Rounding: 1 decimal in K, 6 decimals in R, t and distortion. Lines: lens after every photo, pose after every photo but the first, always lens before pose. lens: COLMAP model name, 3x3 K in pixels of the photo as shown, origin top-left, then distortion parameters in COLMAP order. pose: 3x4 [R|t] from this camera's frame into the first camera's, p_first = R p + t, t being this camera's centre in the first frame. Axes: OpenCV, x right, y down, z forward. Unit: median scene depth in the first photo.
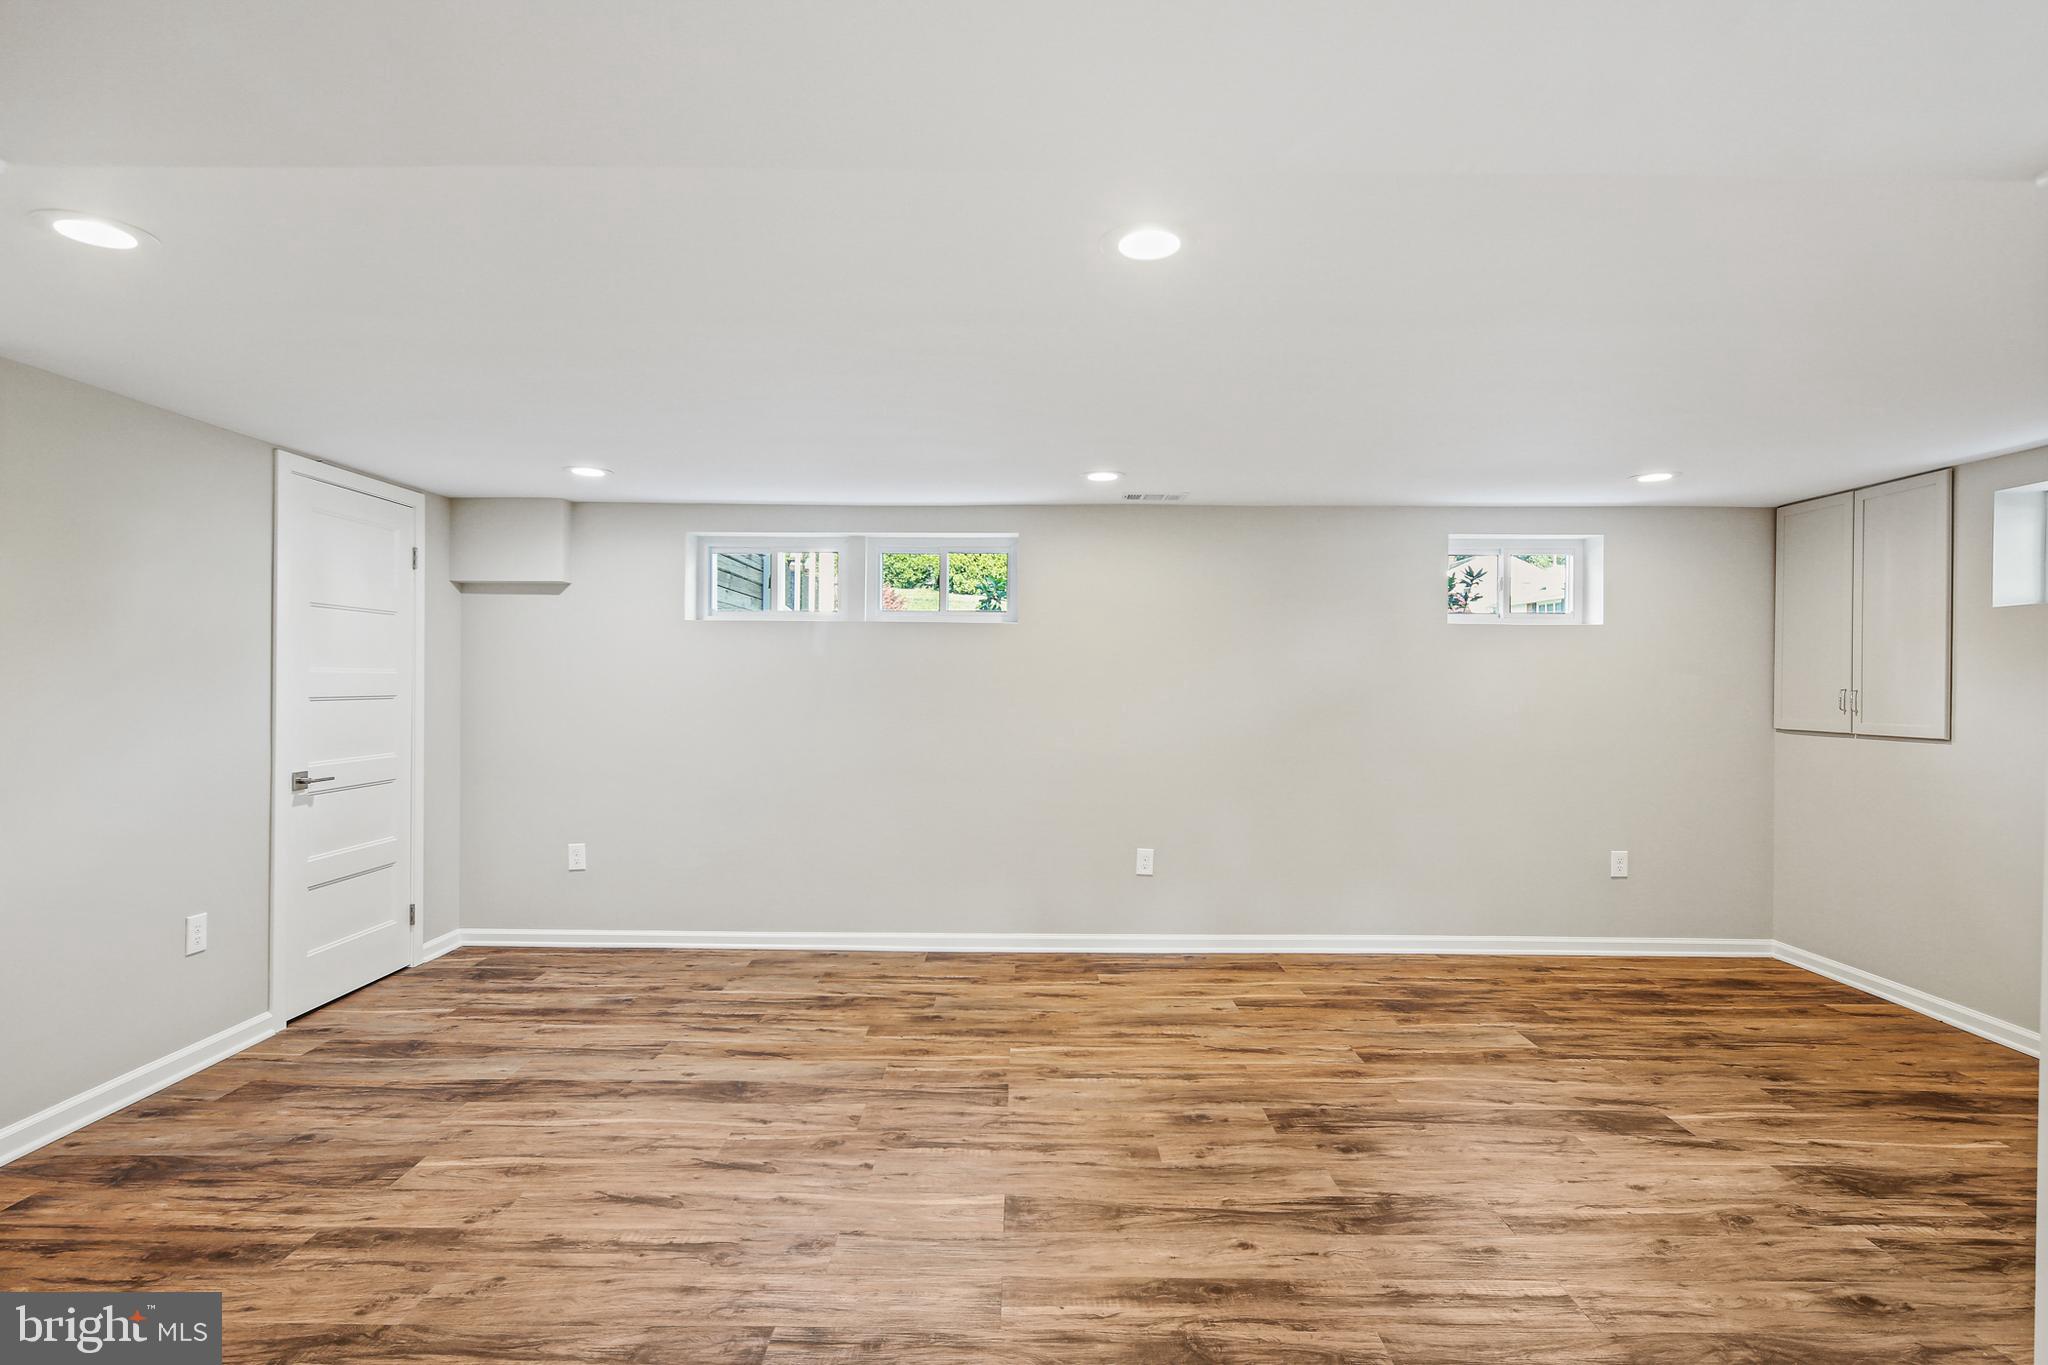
lens RADIAL K [[1012.7, 0, 1030.3], [0, 1012.7, 694.0], [0, 0, 1]] dist [0.011732, -0.009234]
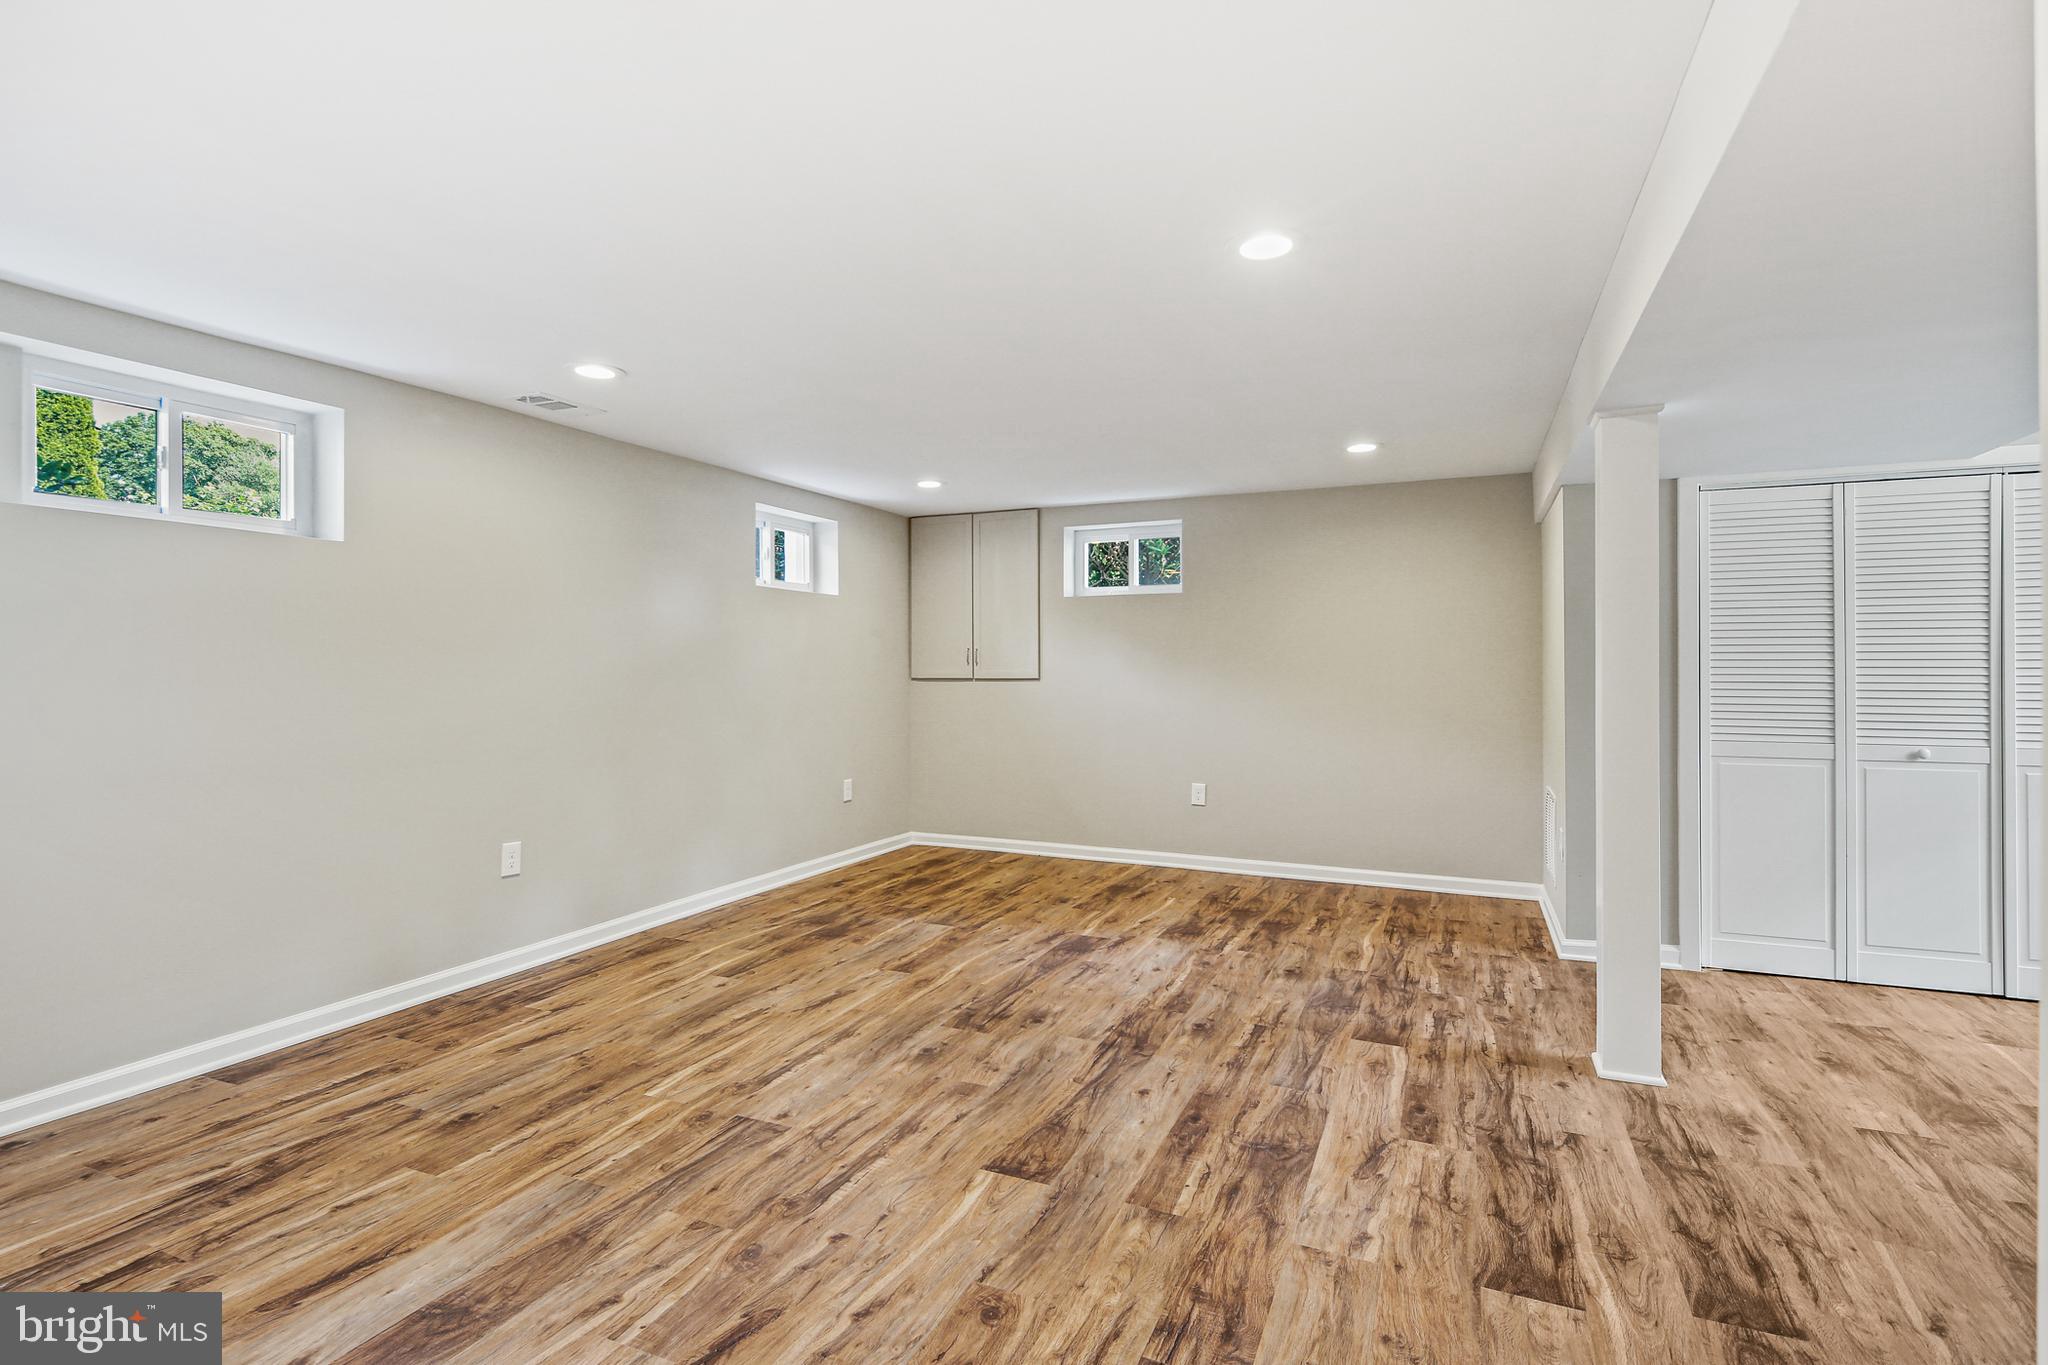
lens RADIAL K [[991.1, 0, 1019.9], [0, 991.1, 686.5], [0, 0, 1]] dist [0.001589, -0.002068]
pose [[0.408958, -0.024512, 0.912224, -0.586702], [0.016605, 0.999674, 0.019417, 0.028958], [-0.912402, 0.007207, 0.409231, 0.429604]]
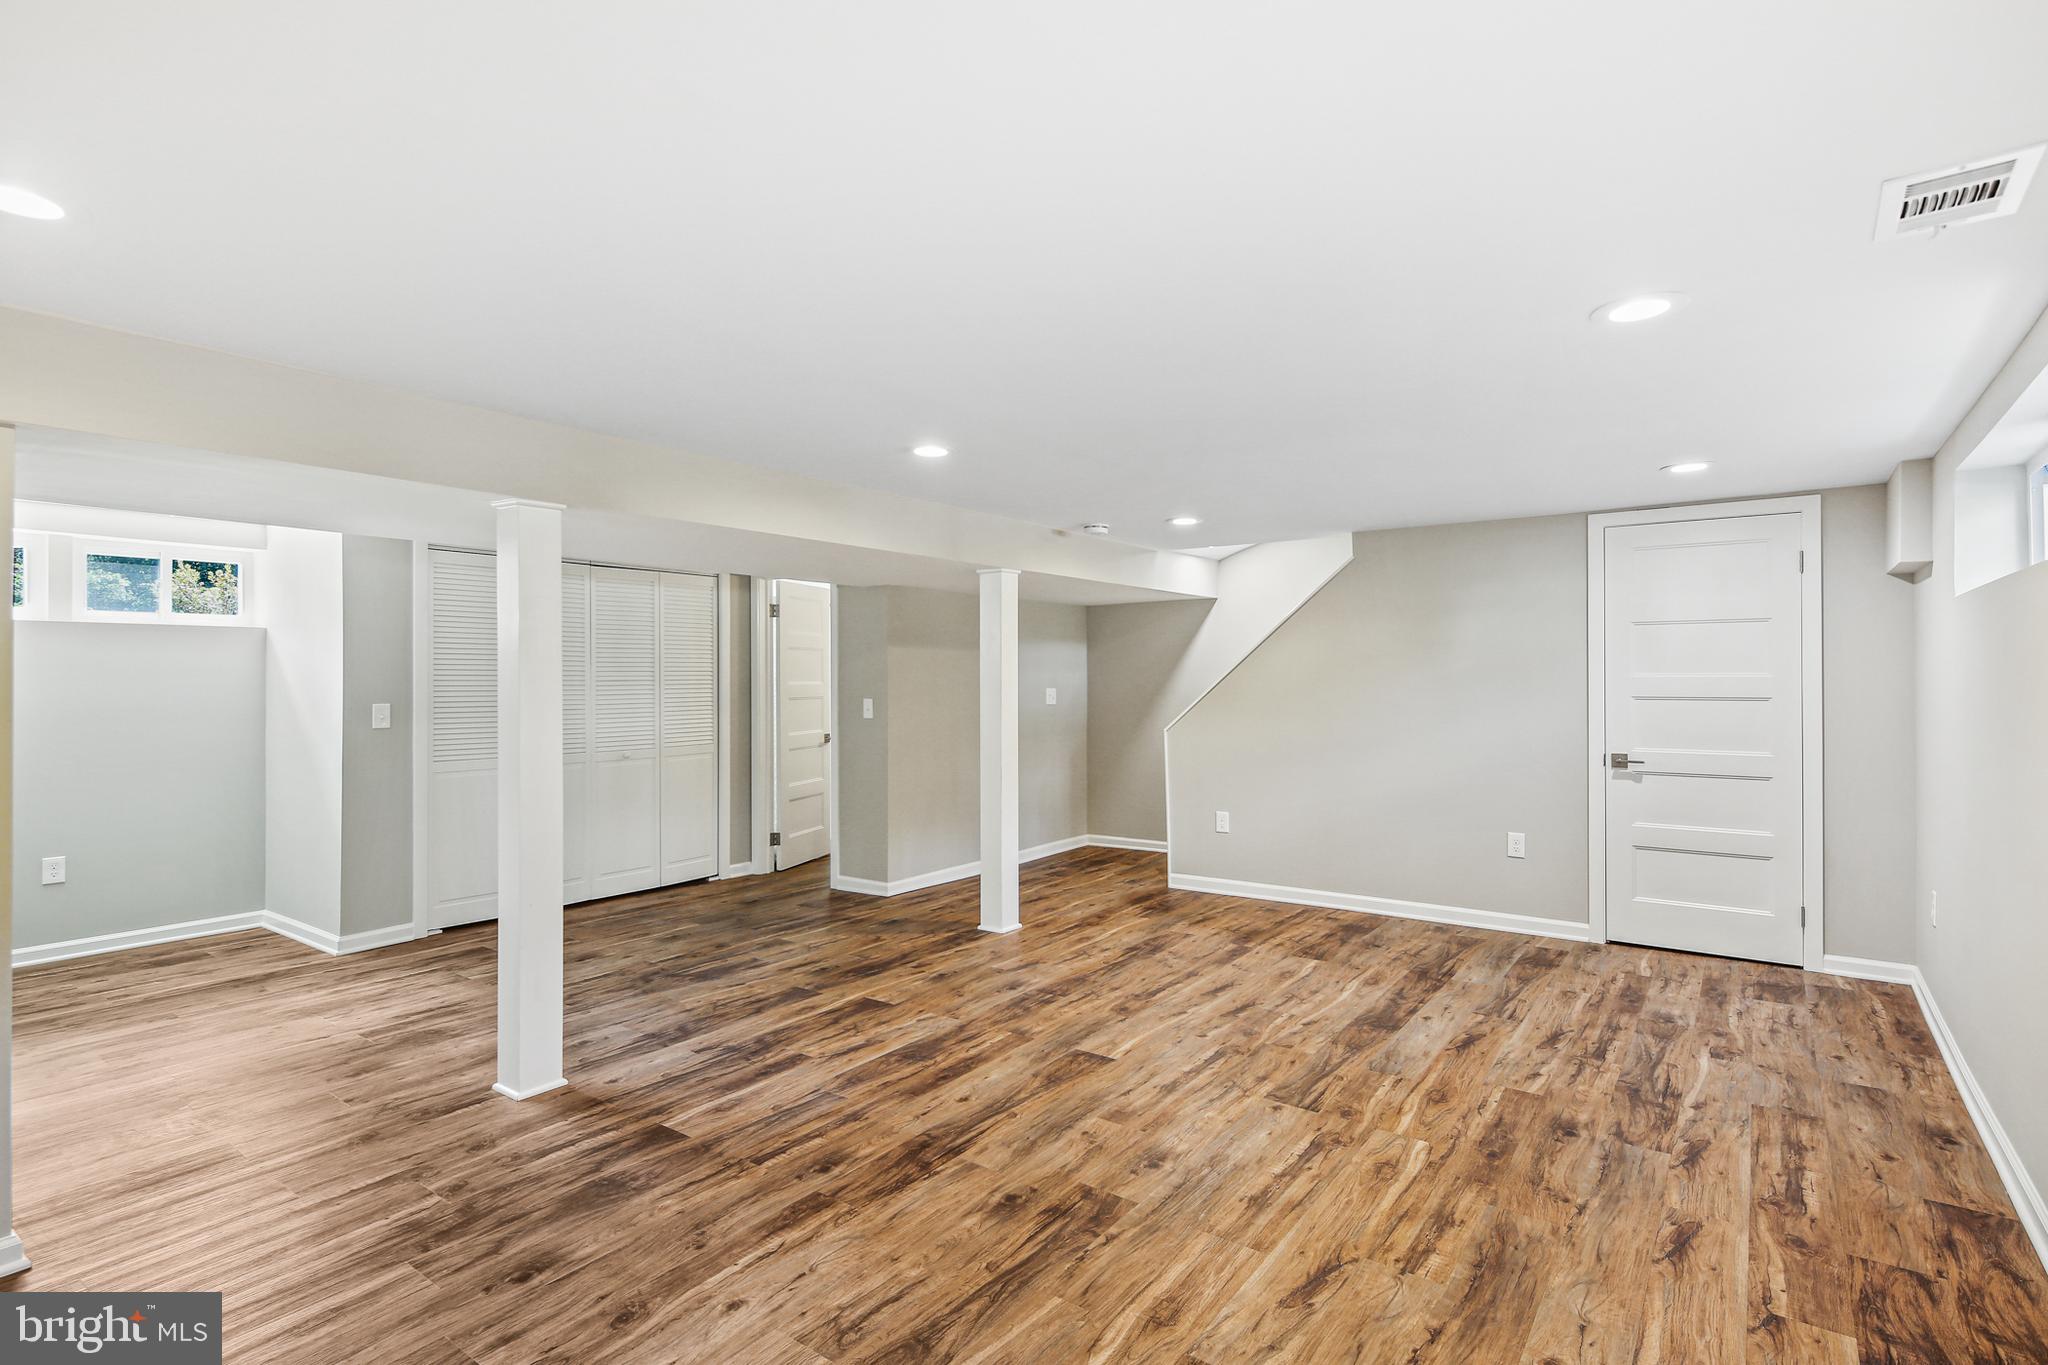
lens RADIAL K [[991.1, 0, 1019.9], [0, 991.1, 686.5], [0, 0, 1]] dist [0.001589, -0.002068]
pose [[-0.600622, 0.001756, -0.799531, 0.804180], [-0.011590, 0.999873, 0.010903, -0.015783], [0.799449, 0.015815, -0.600526, 1.212969]]
